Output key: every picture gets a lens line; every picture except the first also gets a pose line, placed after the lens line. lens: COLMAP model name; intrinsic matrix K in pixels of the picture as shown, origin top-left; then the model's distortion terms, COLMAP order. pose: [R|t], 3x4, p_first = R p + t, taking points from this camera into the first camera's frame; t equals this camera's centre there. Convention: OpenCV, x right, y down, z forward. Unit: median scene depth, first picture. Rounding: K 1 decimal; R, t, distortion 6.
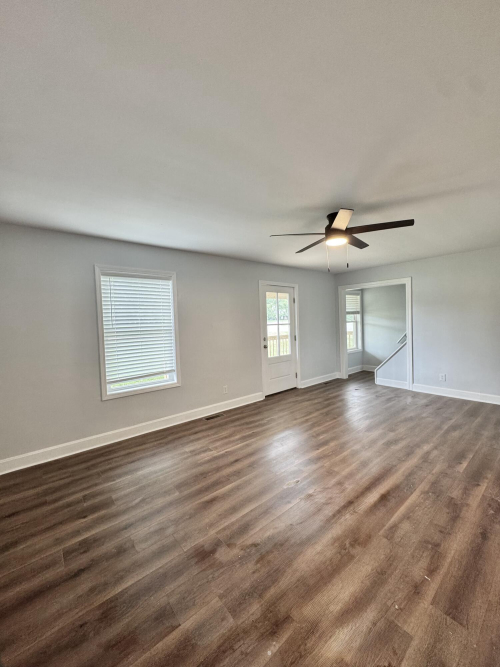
lens RADIAL K [[266.5, 0, 250.6], [0, 266.5, 331.6], [0, 0, 1]] dist [-0.000885, 0.000003]
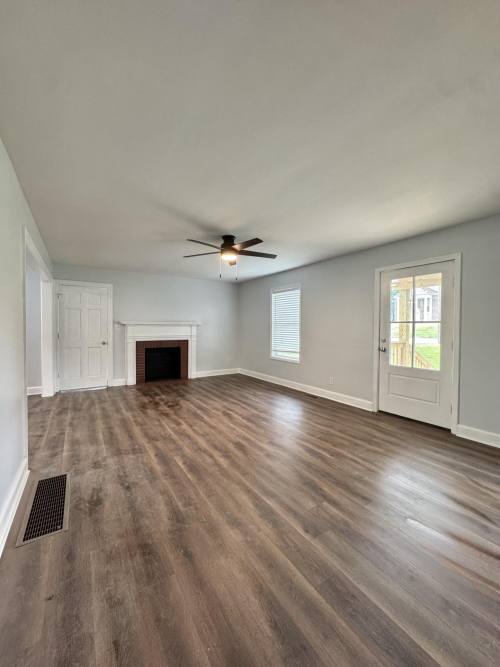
lens RADIAL K [[266.5, 0, 250.6], [0, 266.5, 331.6], [0, 0, 1]] dist [-0.000885, 0.000003]
pose [[-0.120308, 0.052692, -0.991337, 1.344011], [-0.035558, 0.997721, 0.057347, -0.042678], [0.992100, 0.042149, -0.118161, 1.055642]]
